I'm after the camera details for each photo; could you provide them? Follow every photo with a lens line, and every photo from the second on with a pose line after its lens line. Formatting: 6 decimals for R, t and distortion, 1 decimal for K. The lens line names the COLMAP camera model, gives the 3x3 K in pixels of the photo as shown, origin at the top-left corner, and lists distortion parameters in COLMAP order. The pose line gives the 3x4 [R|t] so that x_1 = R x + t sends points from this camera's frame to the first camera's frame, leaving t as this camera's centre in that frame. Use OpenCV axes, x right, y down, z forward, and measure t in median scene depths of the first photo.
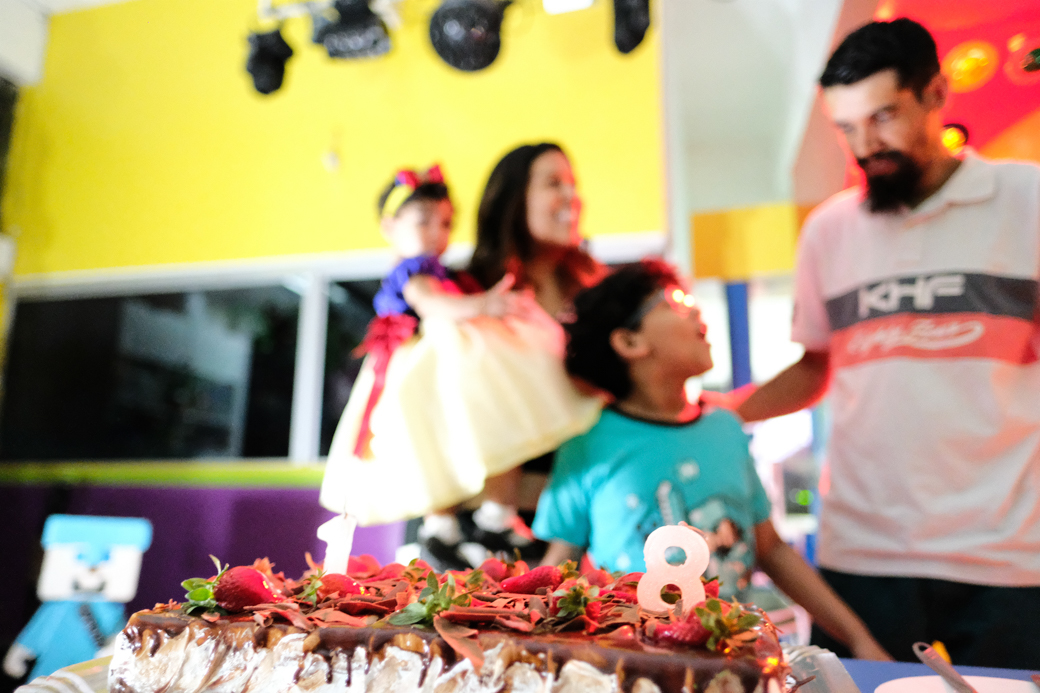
lens RADIAL K [[737.1, 0, 520.0], [0, 737.1, 346.5], [0, 0, 1]] dist [-0.007044, -0.000895]
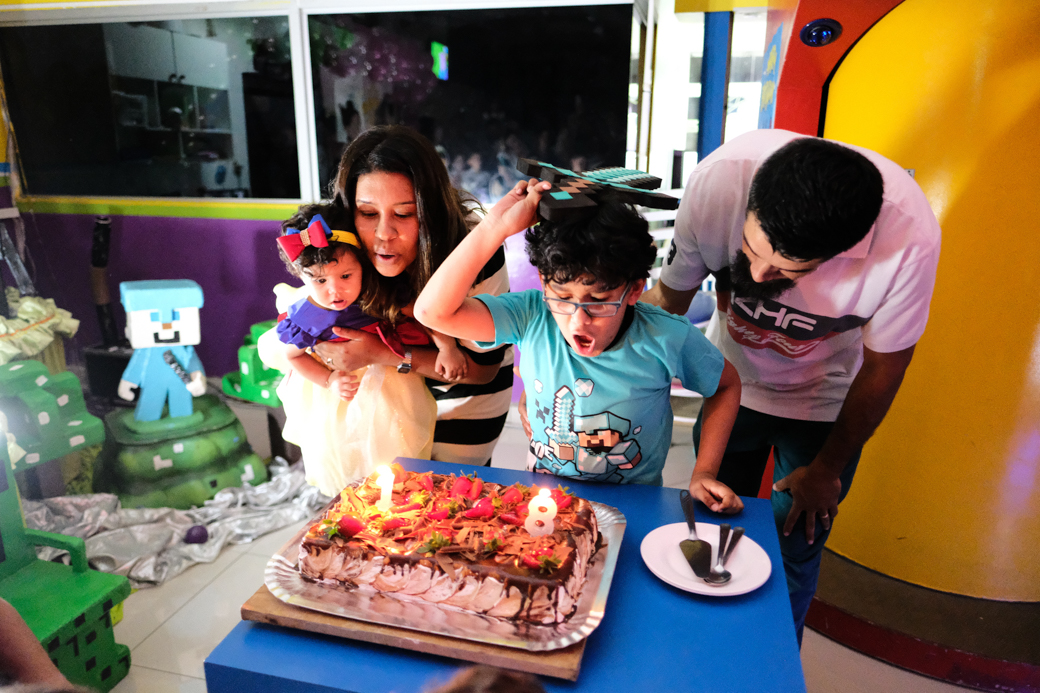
lens RADIAL K [[730.0, 0, 520.0], [0, 730.0, 346.5], [0, 0, 1]] dist [-0.007484, 0.002655]
pose [[0.999972, 0.001182, 0.007333, 0.142102], [-0.004370, 0.891928, 0.452157, -1.290804], [-0.006006, -0.452177, 0.891908, -0.828132]]
